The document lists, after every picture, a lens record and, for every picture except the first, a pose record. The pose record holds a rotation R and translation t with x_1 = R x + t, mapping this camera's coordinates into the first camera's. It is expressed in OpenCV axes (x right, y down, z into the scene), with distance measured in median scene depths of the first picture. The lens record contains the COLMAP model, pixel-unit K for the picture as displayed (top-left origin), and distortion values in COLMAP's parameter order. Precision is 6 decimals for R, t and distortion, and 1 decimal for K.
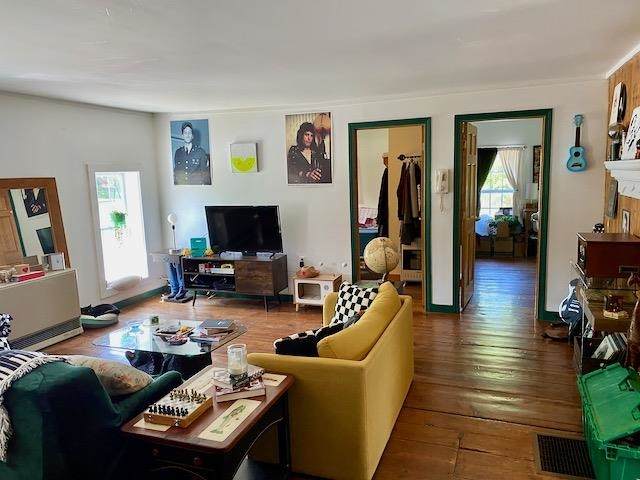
lens RADIAL K [[482.6, 0, 320.0], [0, 482.6, 240.0], [0, 0, 1]] dist [0.097578, -0.186697]
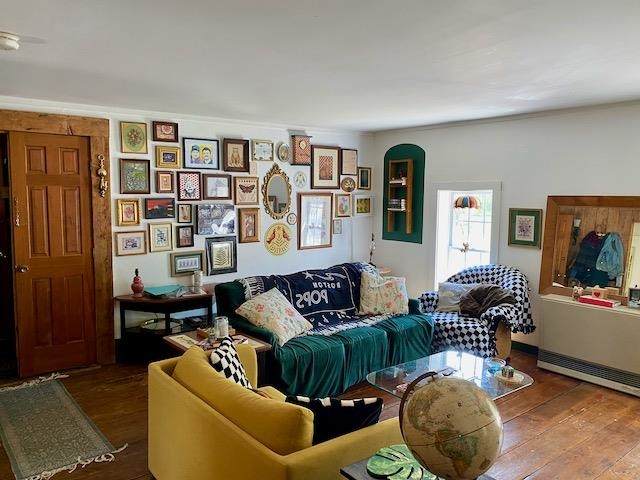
lens RADIAL K [[482.6, 0, 320.0], [0, 482.6, 240.0], [0, 0, 1]] dist [0.097578, -0.186697]
pose [[-0.528462, 0.111696, -0.841577, 0.352584], [-0.103692, 0.975393, 0.194569, -0.130820], [0.842601, 0.190087, -0.503876, 0.792208]]
